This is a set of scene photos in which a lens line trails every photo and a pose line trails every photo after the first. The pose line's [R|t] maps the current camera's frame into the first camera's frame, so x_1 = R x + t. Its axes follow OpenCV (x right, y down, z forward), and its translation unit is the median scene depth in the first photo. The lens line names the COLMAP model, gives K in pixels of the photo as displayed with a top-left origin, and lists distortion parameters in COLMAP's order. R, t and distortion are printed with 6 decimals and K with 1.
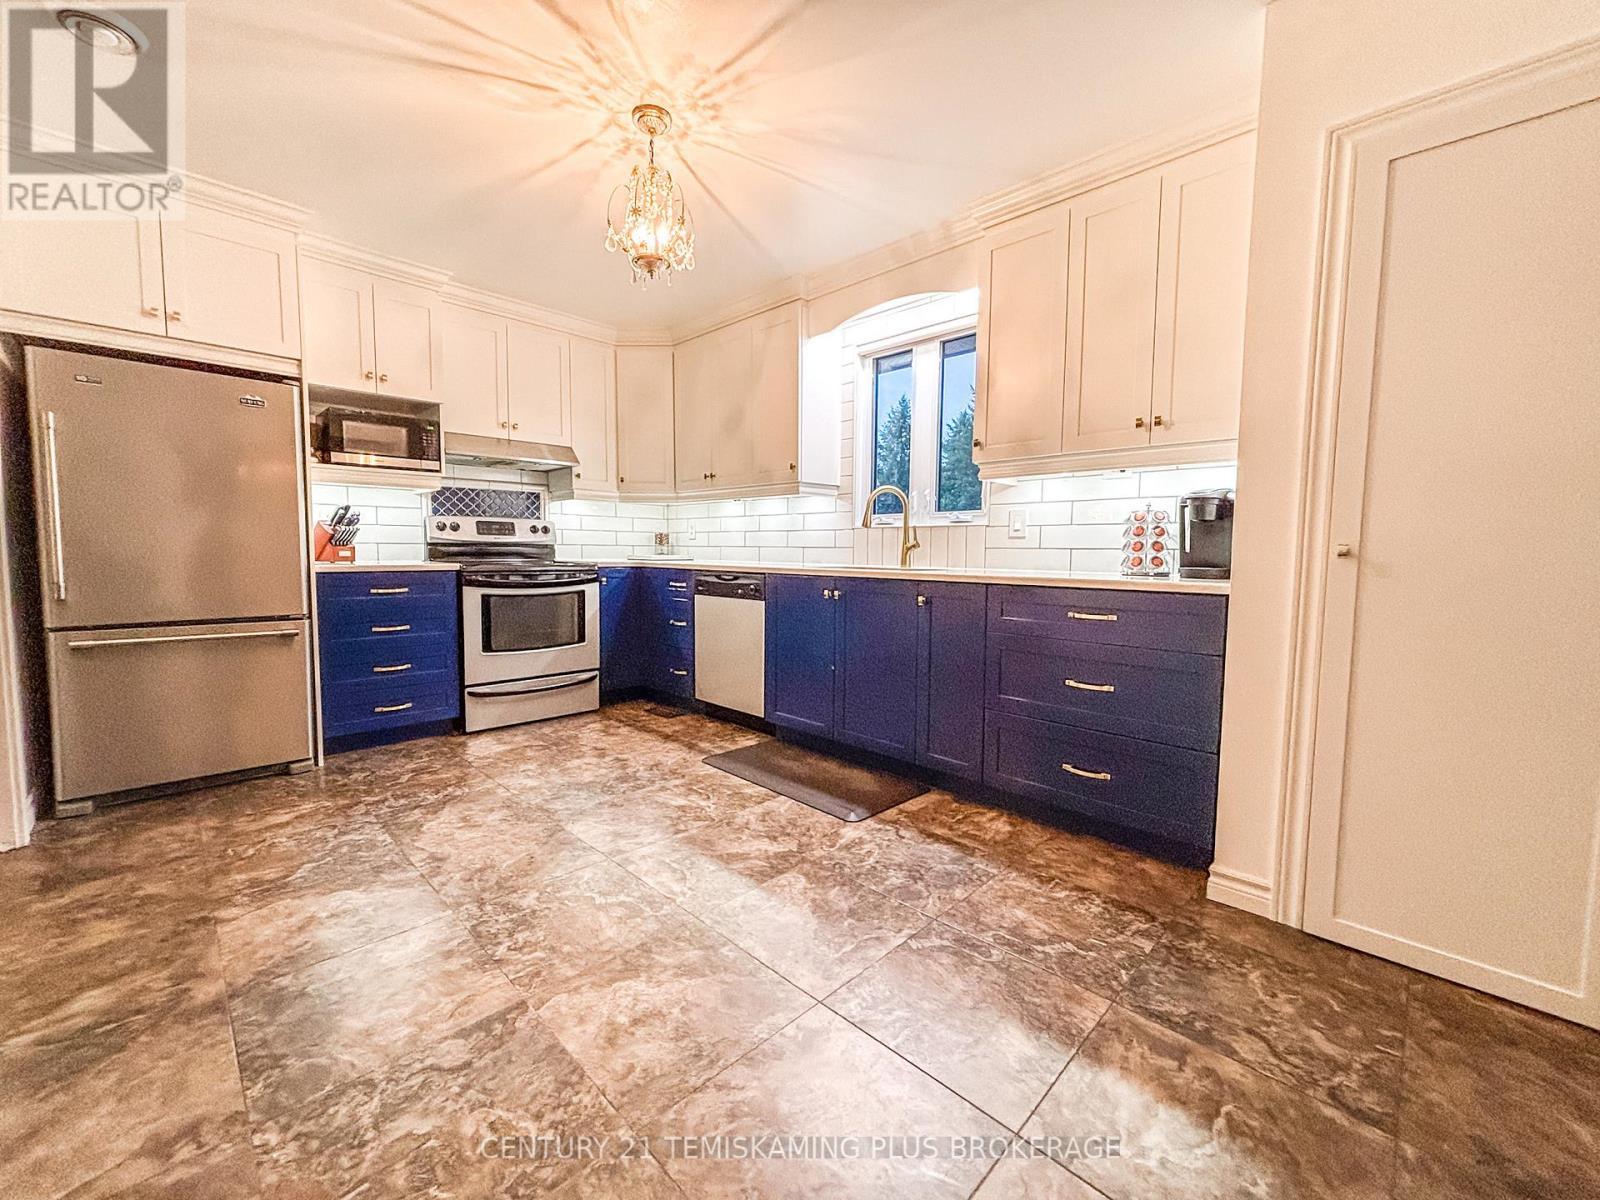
lens RADIAL K [[642.7, 0, 801.6], [0, 642.7, 592.1], [0, 0, 1]] dist [-0.000126, -0.001062]
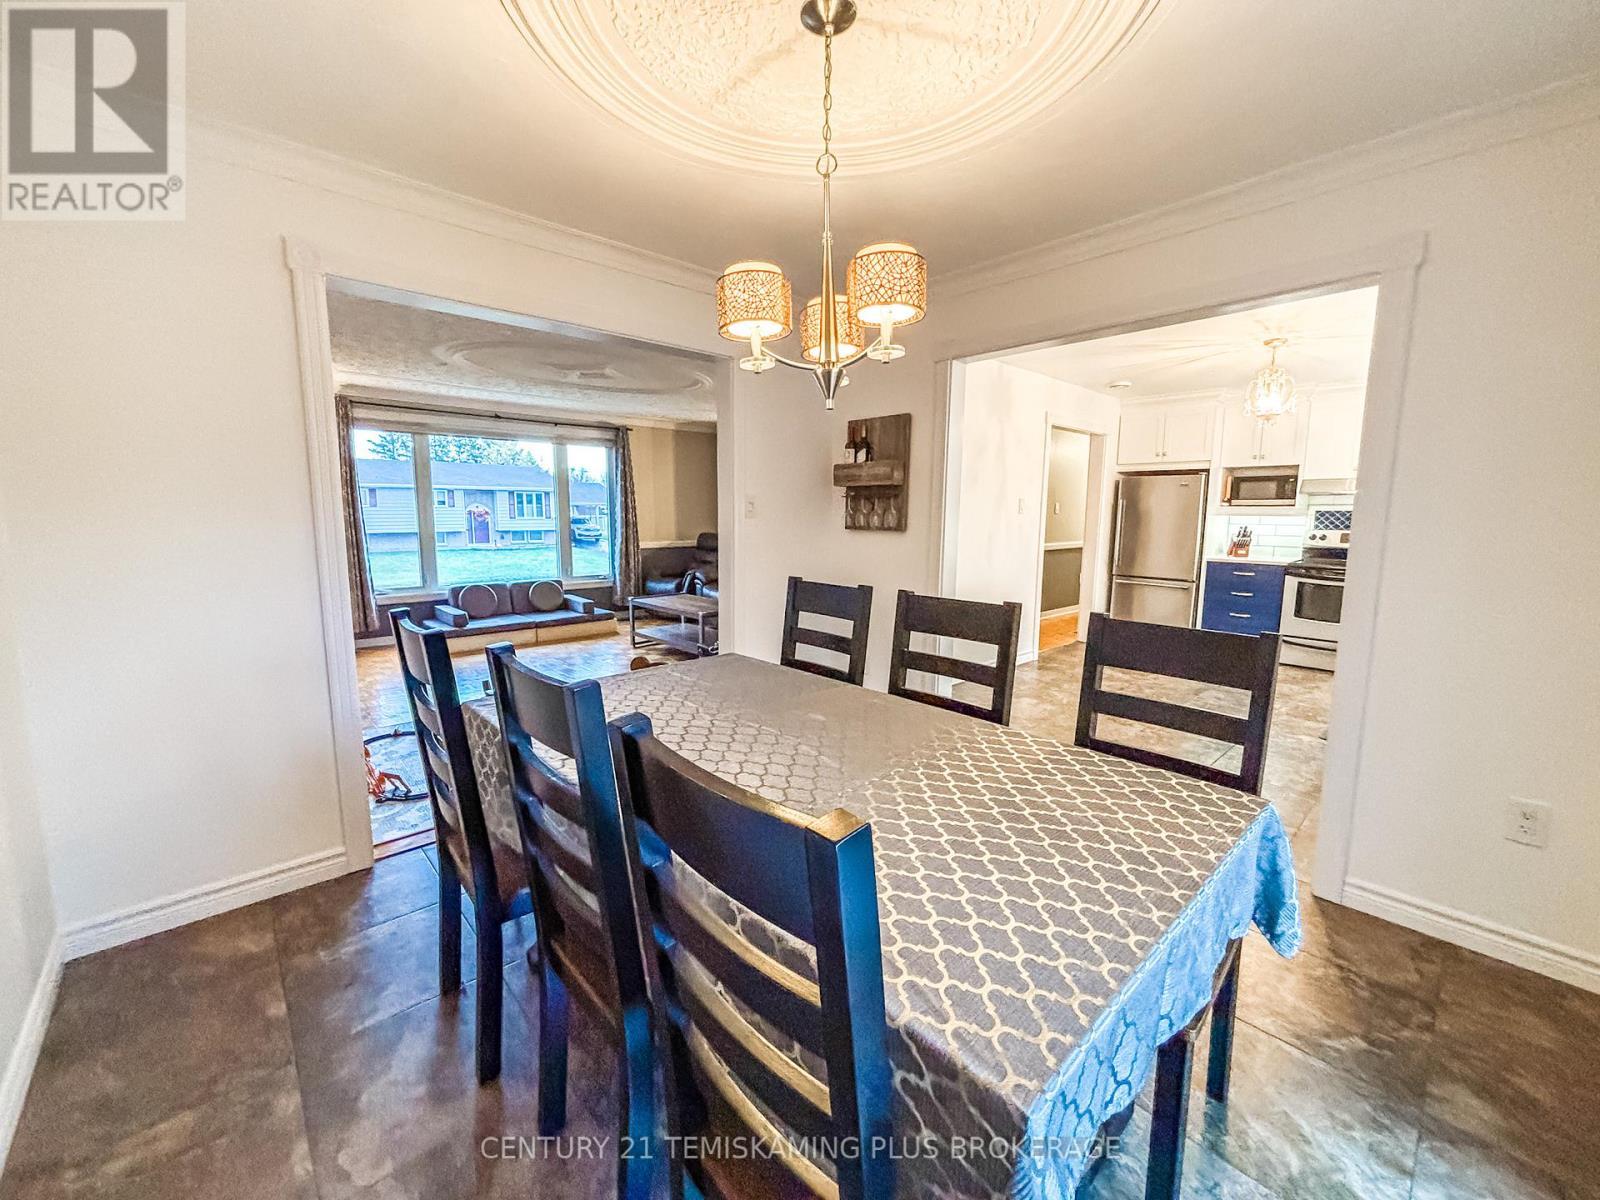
lens RADIAL K [[642.7, 0, 808.4], [0, 642.7, 597.0], [0, 0, 1]] dist [-0.000126, -0.001062]
pose [[-0.037665, 0.119685, -0.992097, 1.425593], [-0.077234, 0.989483, 0.122301, -0.073645], [0.996301, 0.081230, -0.028026, -0.225161]]
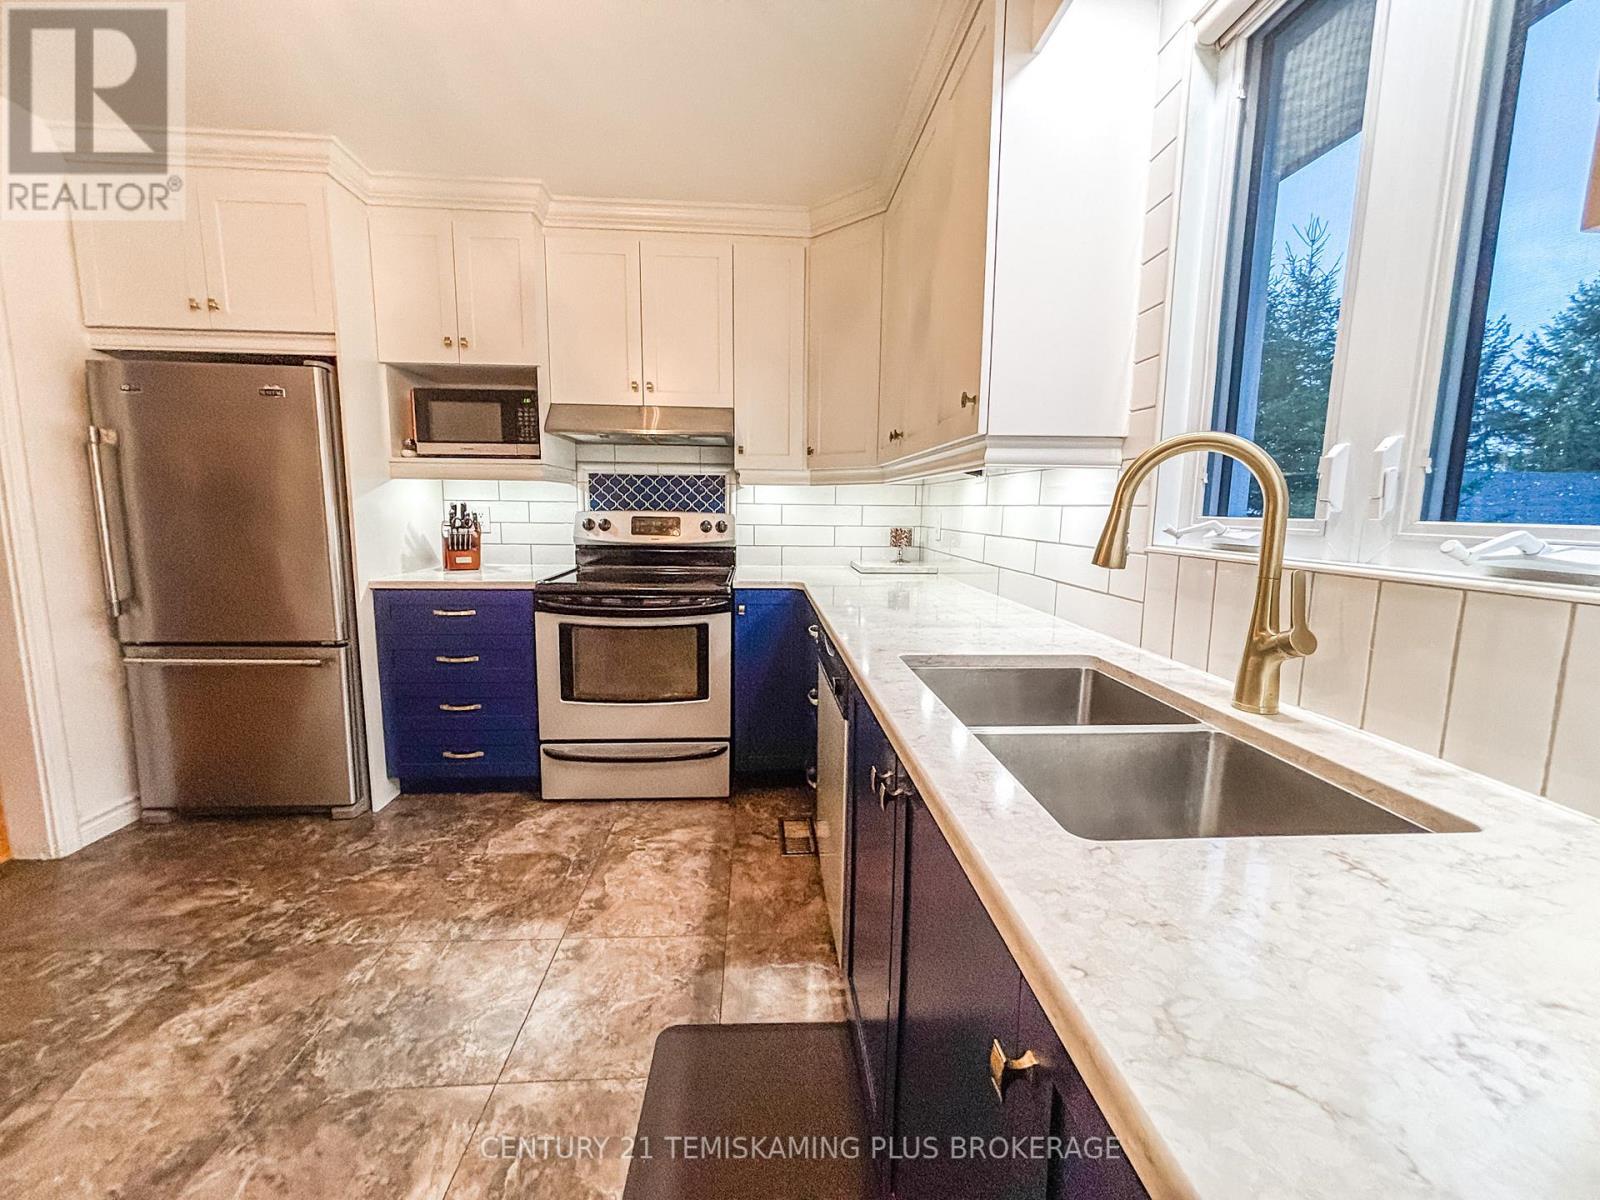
lens RADIAL K [[642.7, 0, 798.4], [0, 642.7, 594.9], [0, 0, 1]] dist [-0.000126, -0.001062]
pose [[0.748265, 0.089764, -0.657299, 0.233099], [-0.050386, 0.995631, 0.078610, -0.123595], [0.661484, -0.025703, 0.749519, 0.771156]]
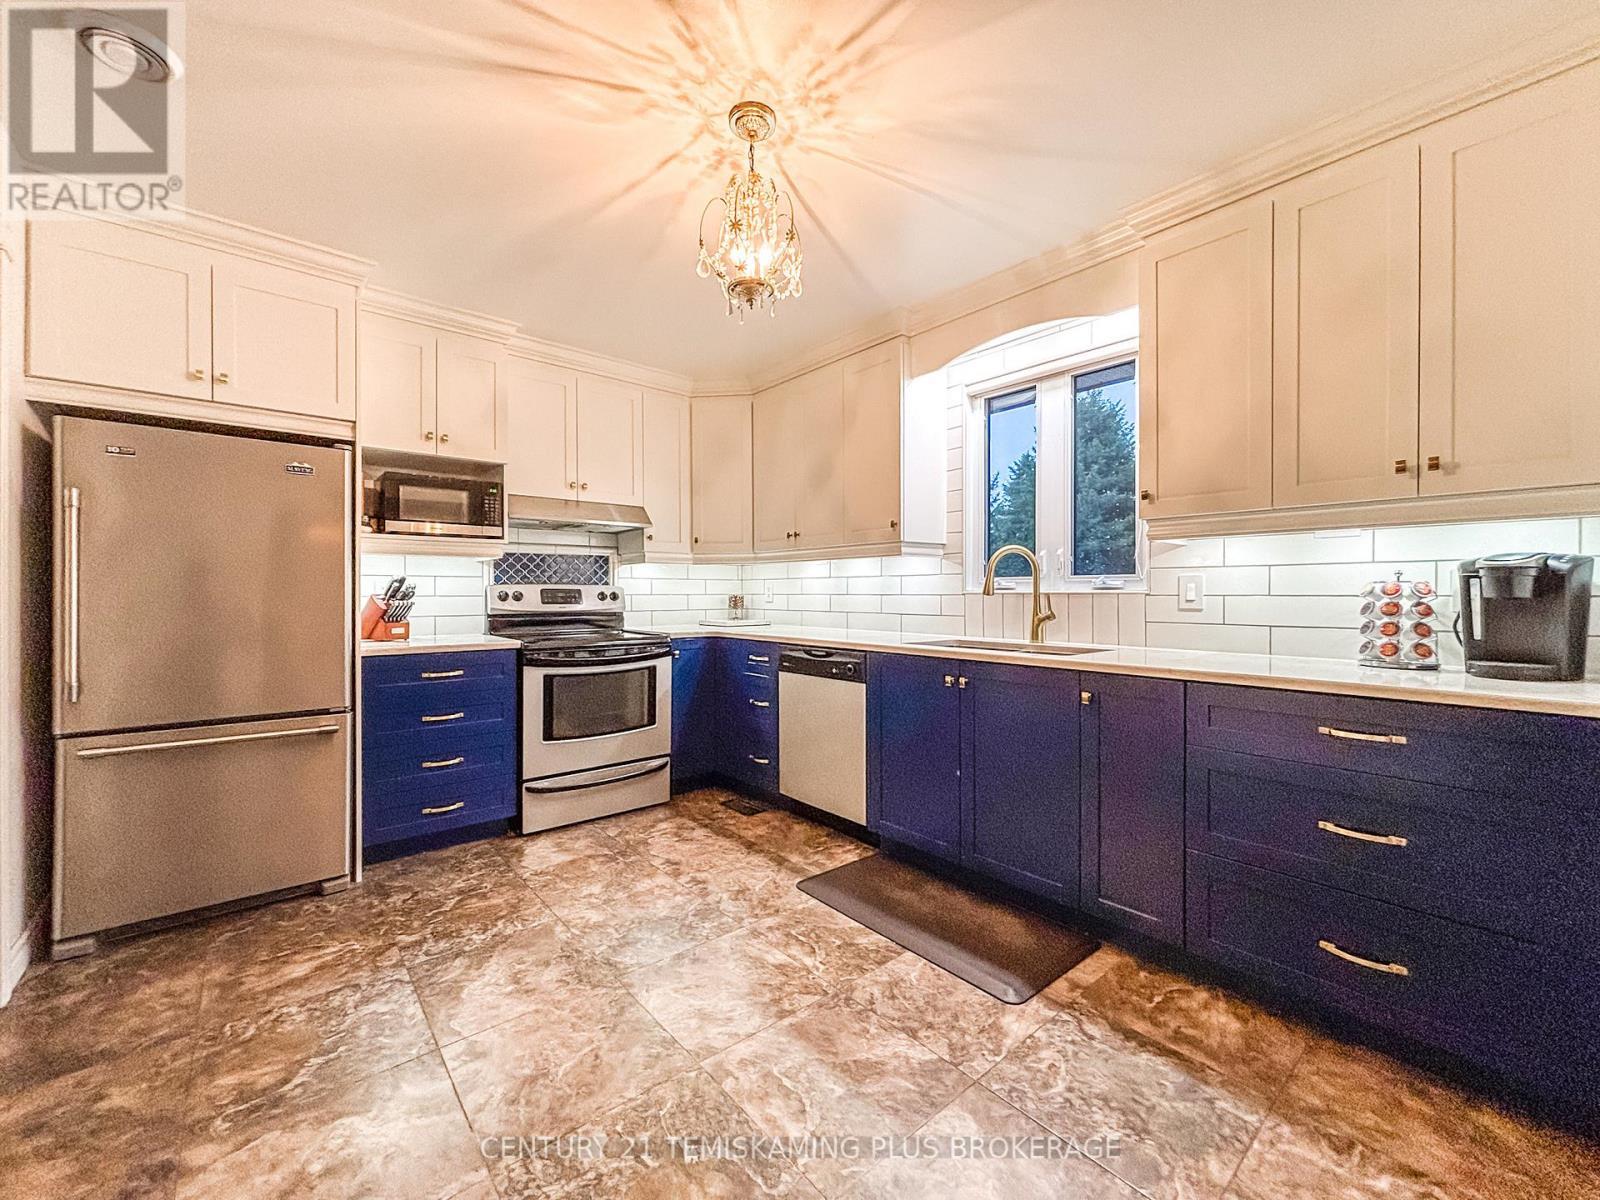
lens RADIAL K [[642.7, 0, 802.4], [0, 642.7, 591.8], [0, 0, 1]] dist [-0.000126, -0.001062]
pose [[0.996326, -0.010729, -0.084972, -0.080961], [0.004721, 0.997494, -0.070593, -0.056928], [0.085516, 0.069933, 0.993880, 0.174500]]
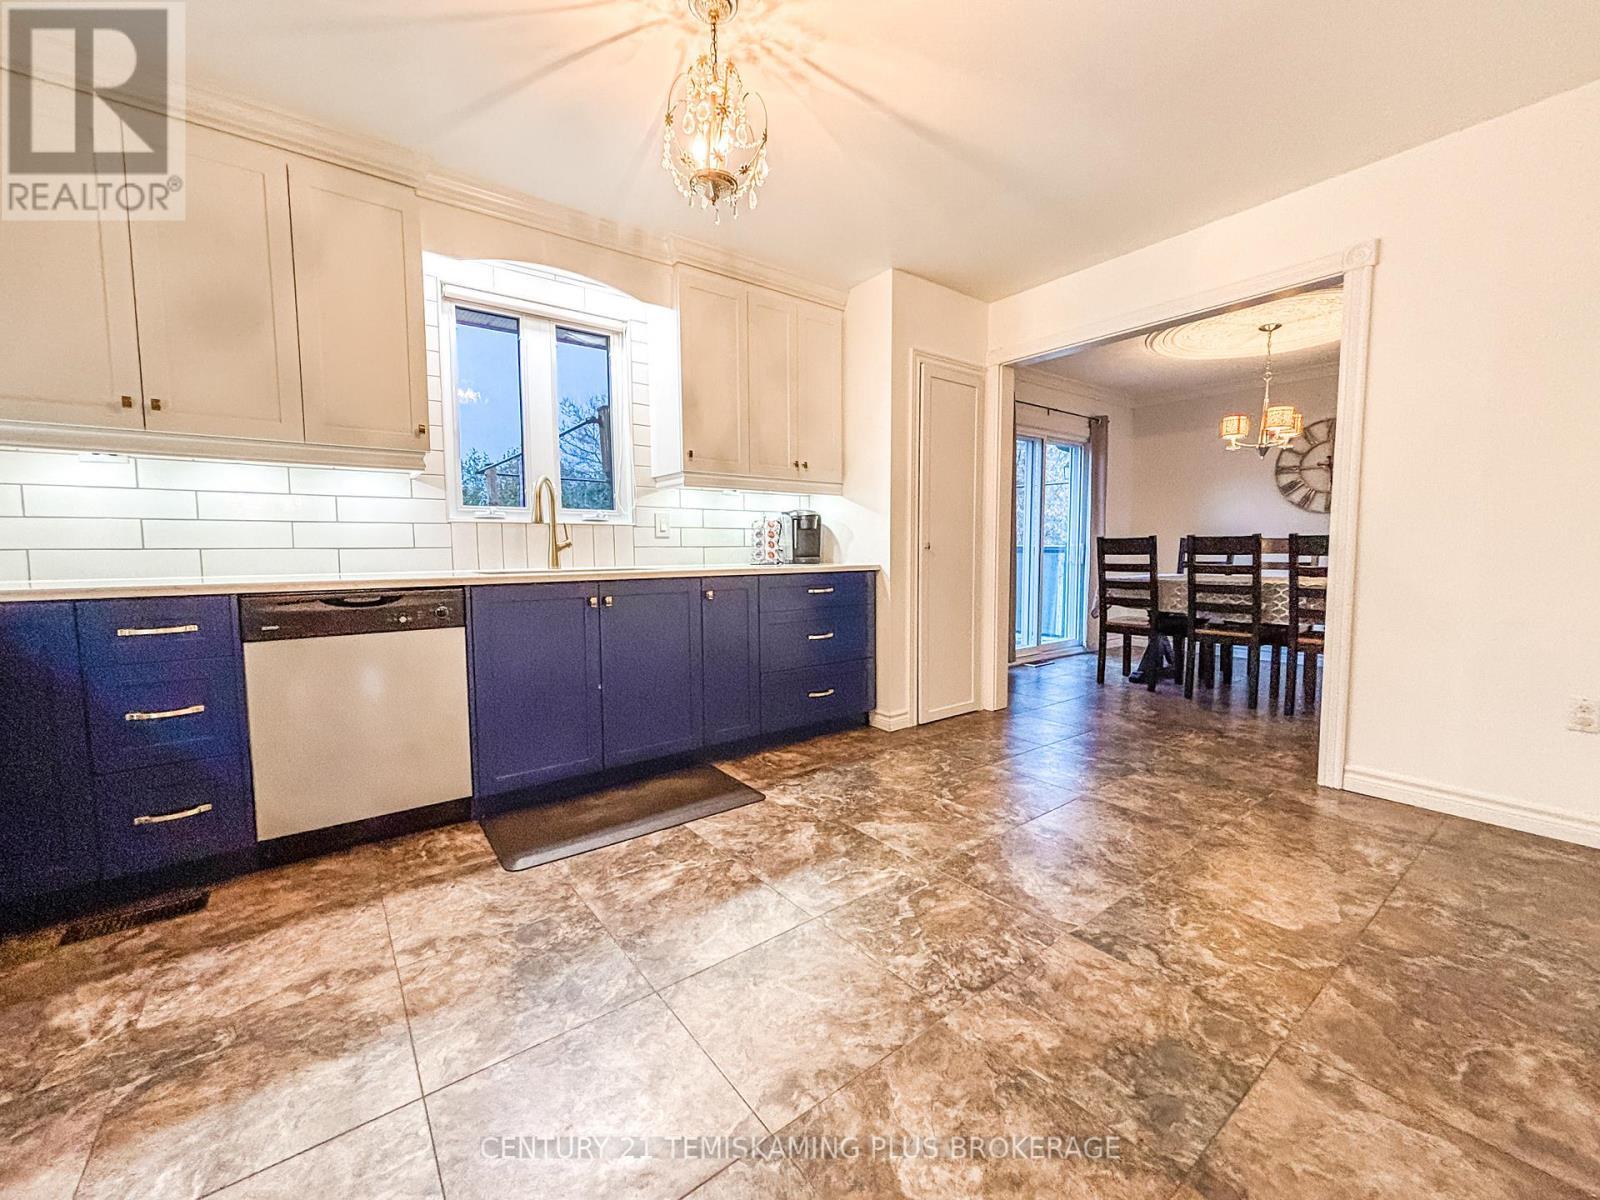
lens RADIAL K [[642.7, 0, 797.5], [0, 642.7, 592.7], [0, 0, 1]] dist [-0.000126, -0.001062]
pose [[0.139465, -0.081019, 0.986907, -0.813021], [0.074799, 0.994662, 0.071085, -0.052910], [-0.987398, 0.063906, 0.144781, 0.646668]]
